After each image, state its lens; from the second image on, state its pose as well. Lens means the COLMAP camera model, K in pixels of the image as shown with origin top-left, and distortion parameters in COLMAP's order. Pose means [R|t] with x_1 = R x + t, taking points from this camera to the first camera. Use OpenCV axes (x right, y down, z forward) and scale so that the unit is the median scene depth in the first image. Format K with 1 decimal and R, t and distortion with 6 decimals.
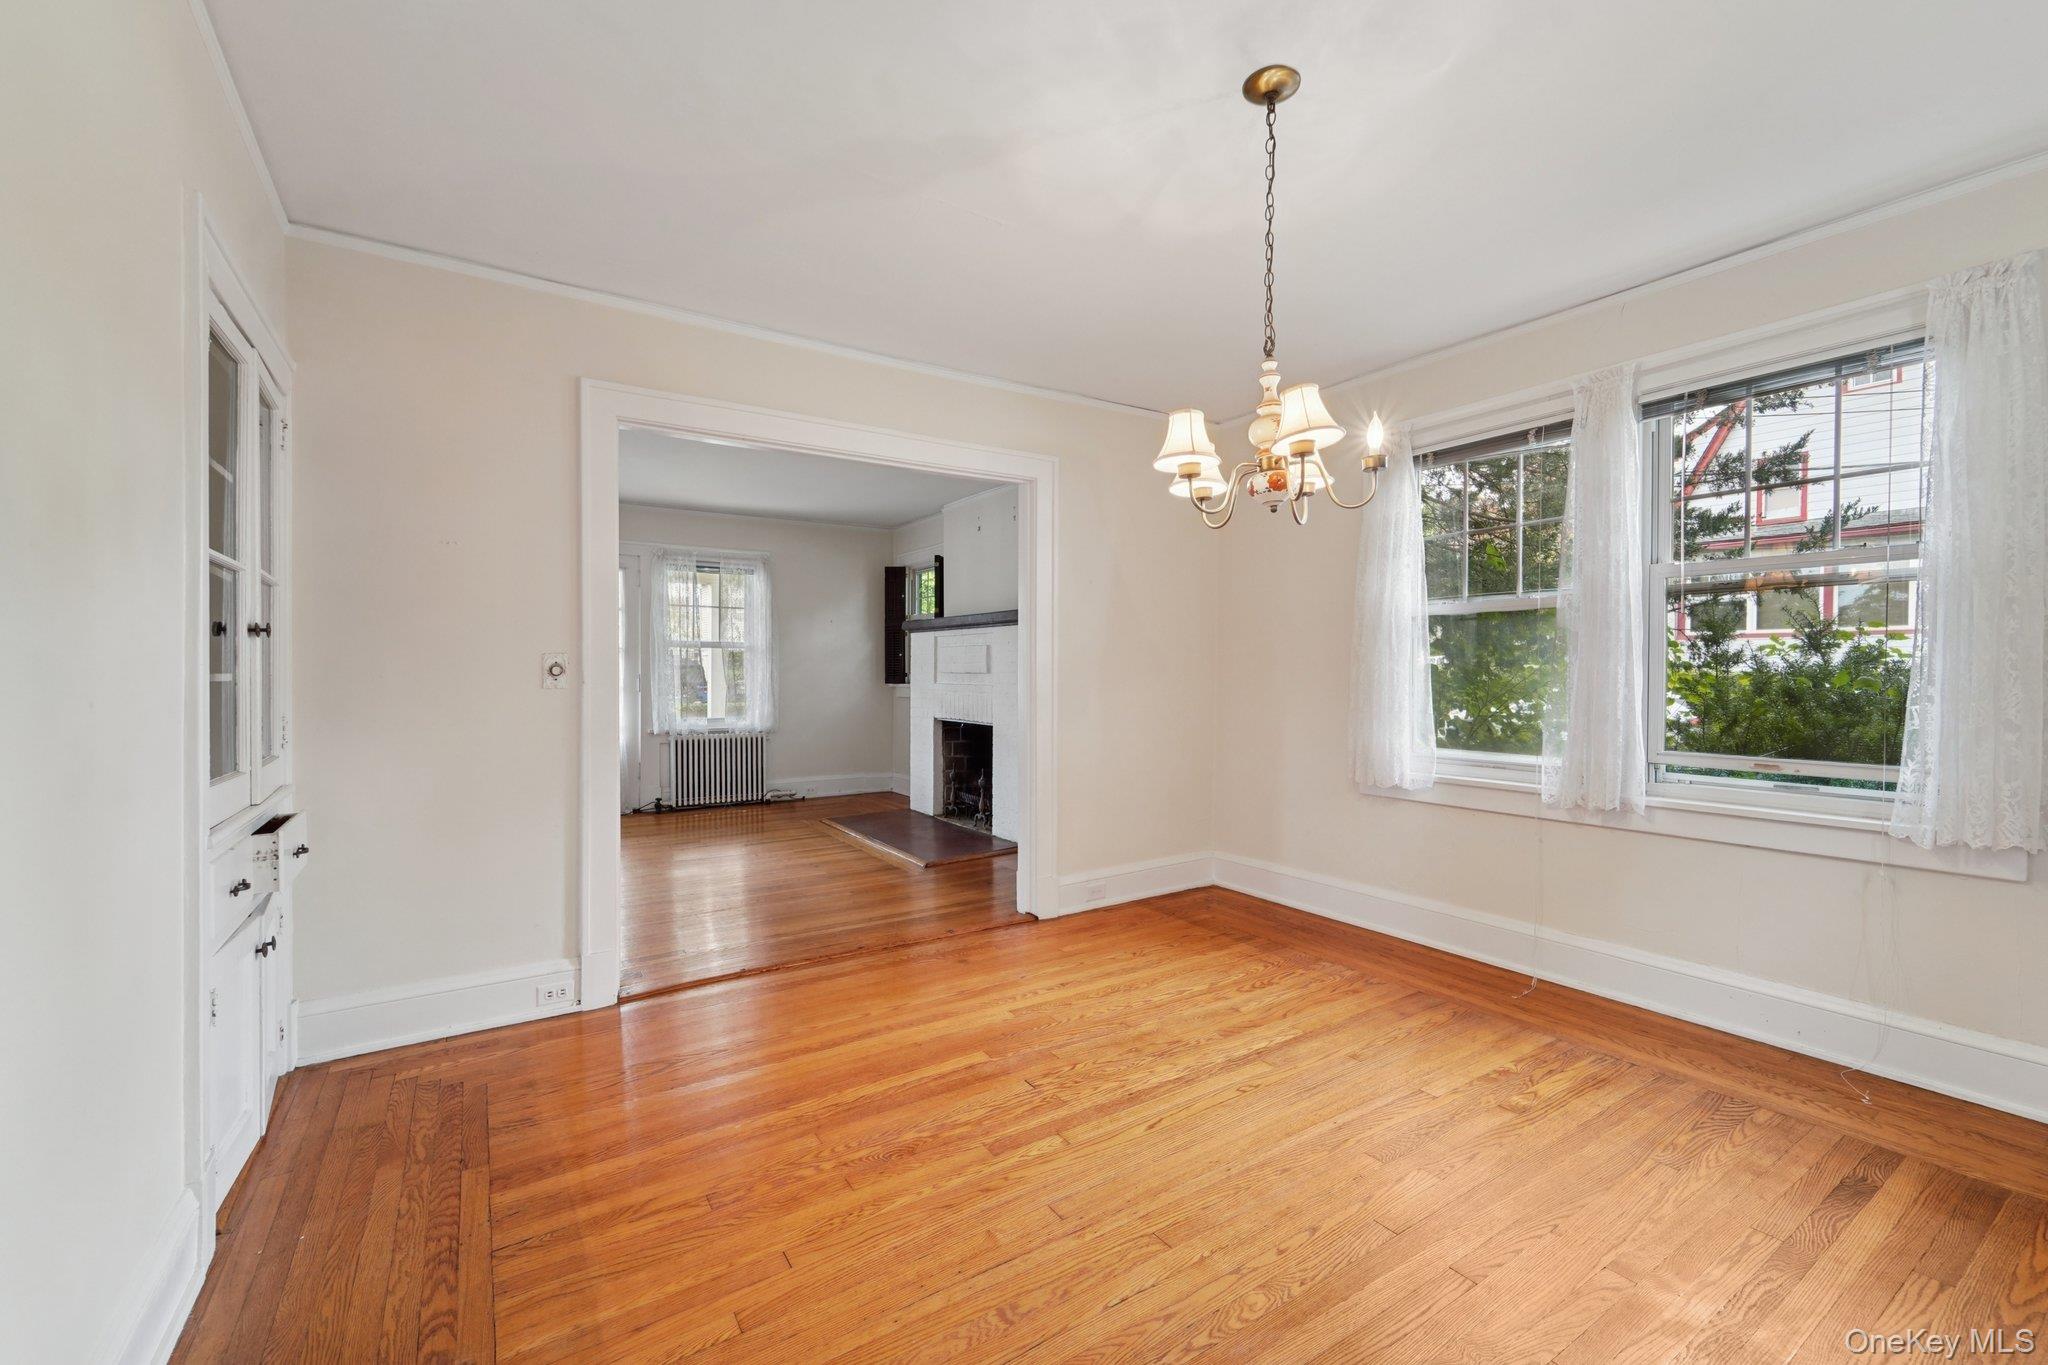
lens RADIAL K [[839.6, 0, 1023.1], [0, 839.6, 684.6], [0, 0, 1]] dist [0.008201, -0.004555]
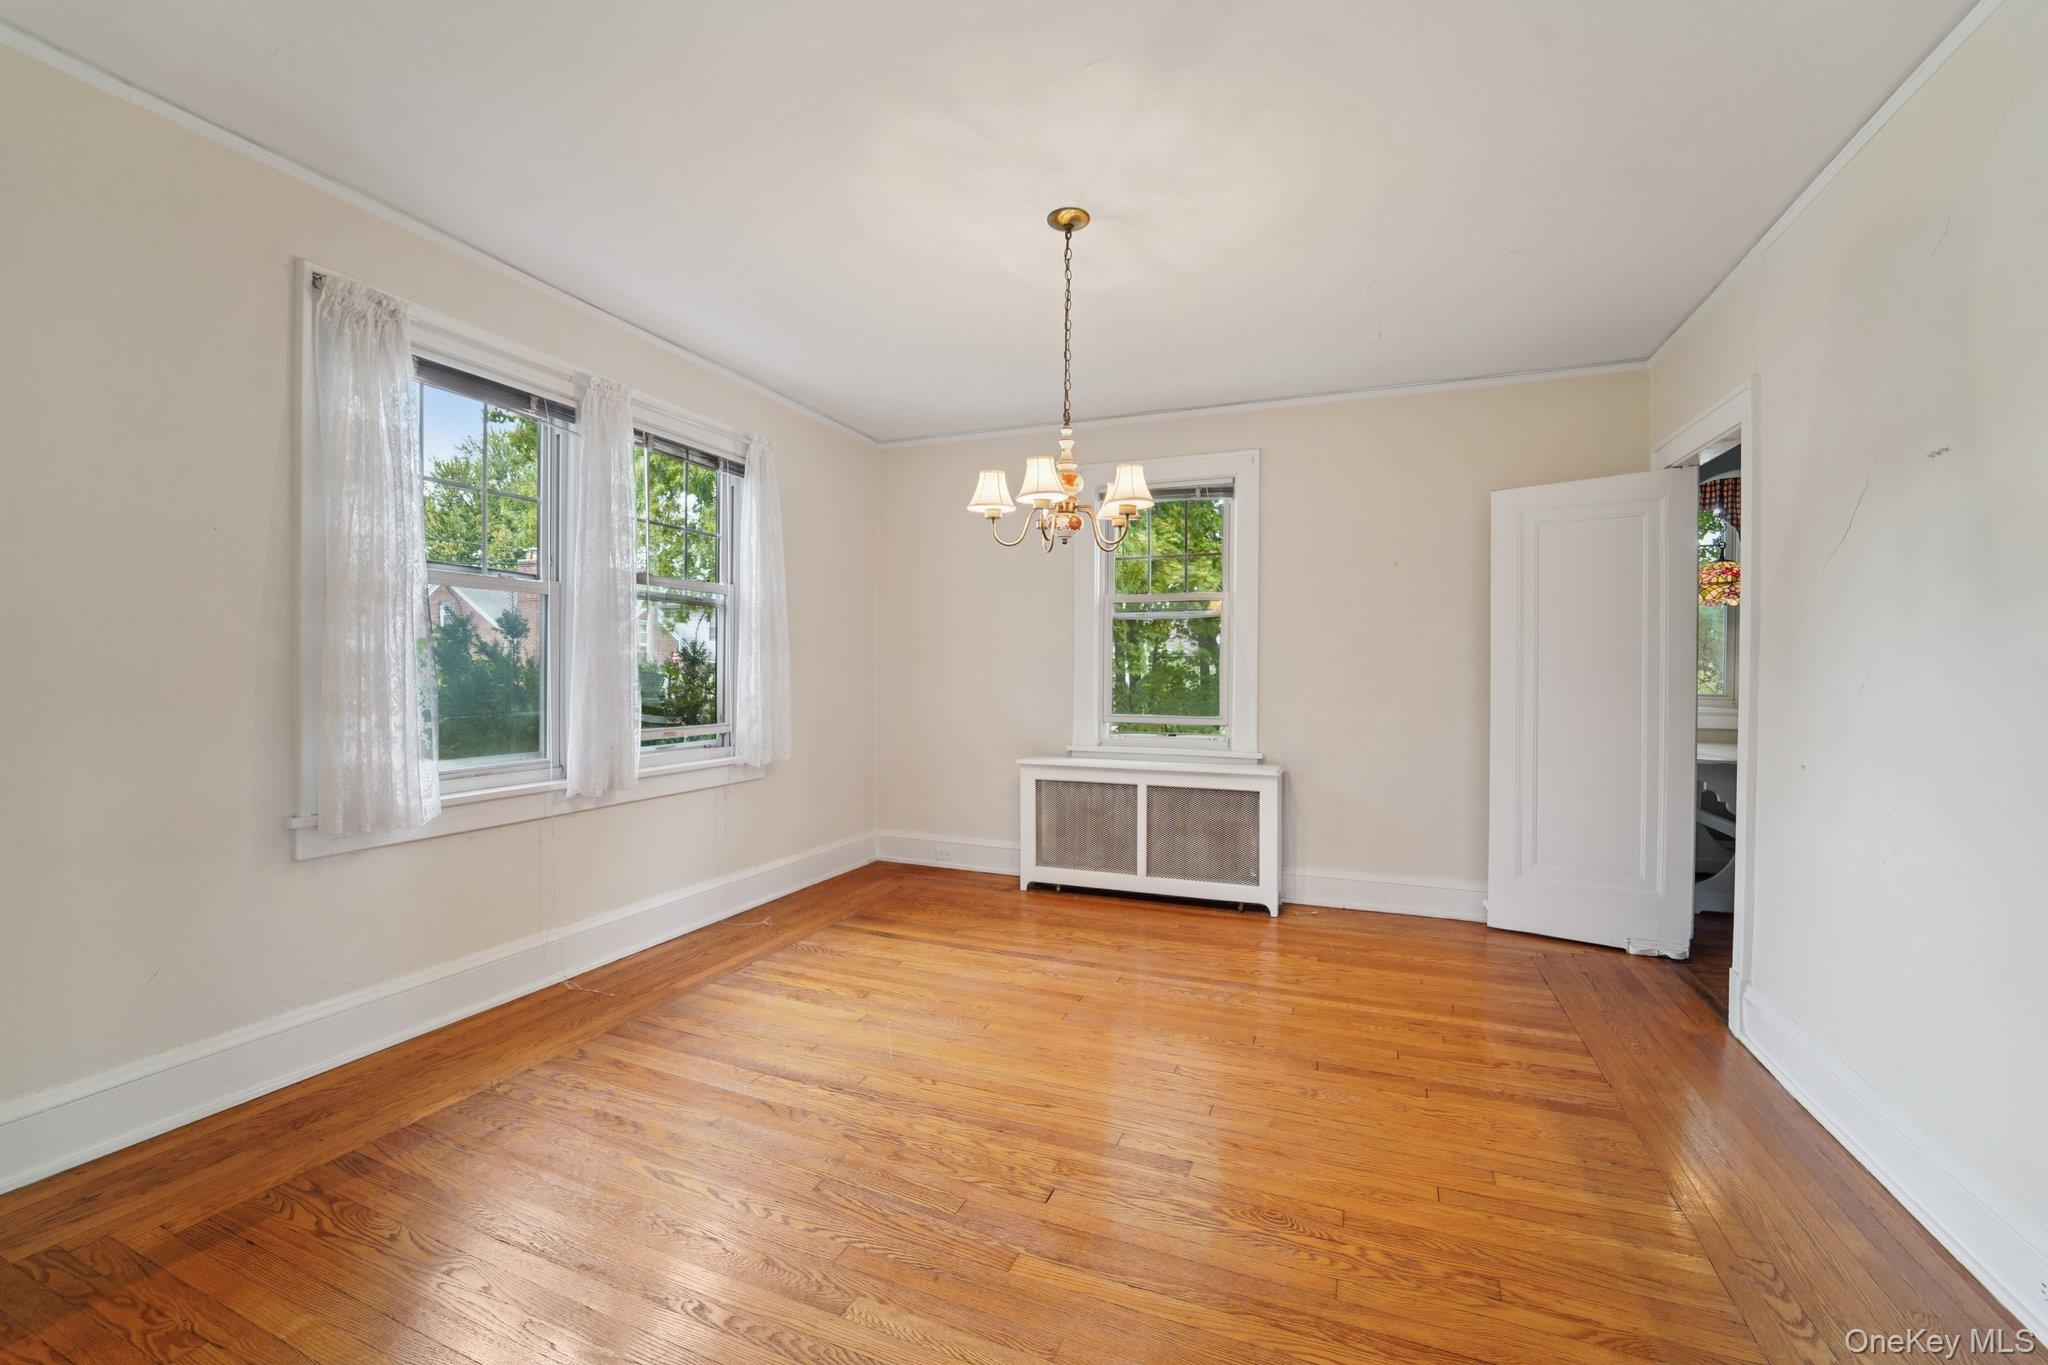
lens RADIAL K [[841.2, 0, 1024.0], [0, 841.2, 682.5], [0, 0, 1]] dist [-0.018617, -0.000160]
pose [[-0.569860, -0.019710, 0.821505, -0.494866], [0.003201, 0.999651, 0.026205, -0.015614], [-0.821735, 0.017563, -0.569599, 1.190746]]
